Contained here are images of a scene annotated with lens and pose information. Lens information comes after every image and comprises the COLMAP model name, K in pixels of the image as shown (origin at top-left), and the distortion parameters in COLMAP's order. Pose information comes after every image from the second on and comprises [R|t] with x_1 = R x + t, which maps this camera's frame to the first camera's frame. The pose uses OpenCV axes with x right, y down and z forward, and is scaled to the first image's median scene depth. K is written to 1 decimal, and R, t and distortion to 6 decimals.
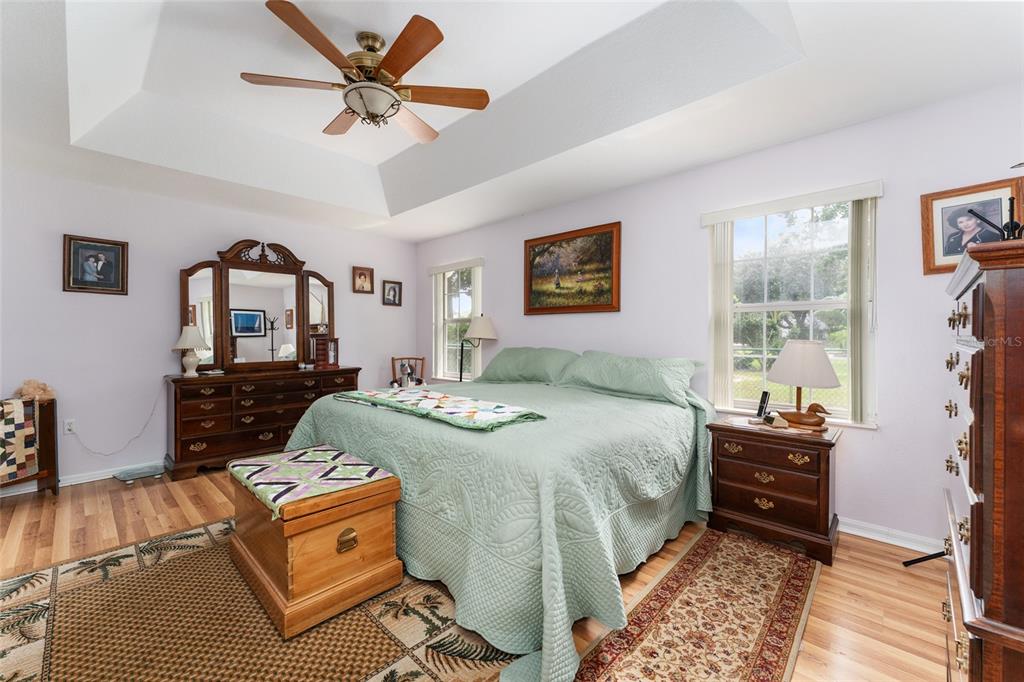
lens RADIAL K [[411.7, 0, 512.0], [0, 411.7, 341.0], [0, 0, 1]] dist [0.000352, -0.000201]
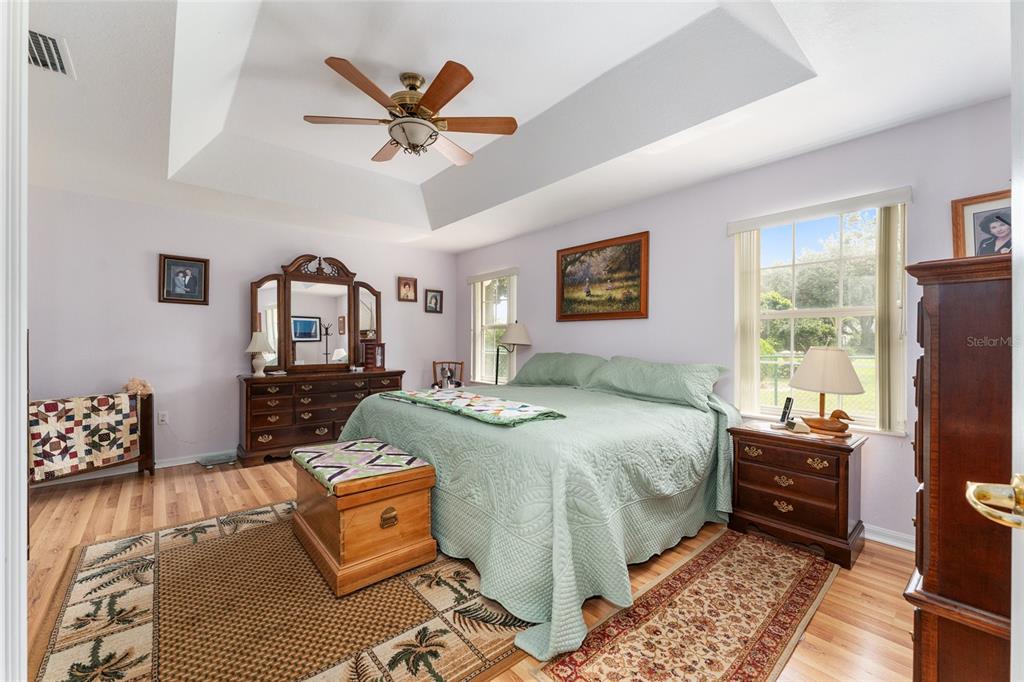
lens RADIAL K [[411.5, 0, 512.4], [0, 411.5, 346.1], [0, 0, 1]] dist [0.000465, -0.000116]
pose [[0.994740, 0.004837, -0.102317, 0.047497], [-0.005015, 0.999986, -0.001477, 0.001492], [0.102308, 0.001982, 0.994751, -0.090672]]
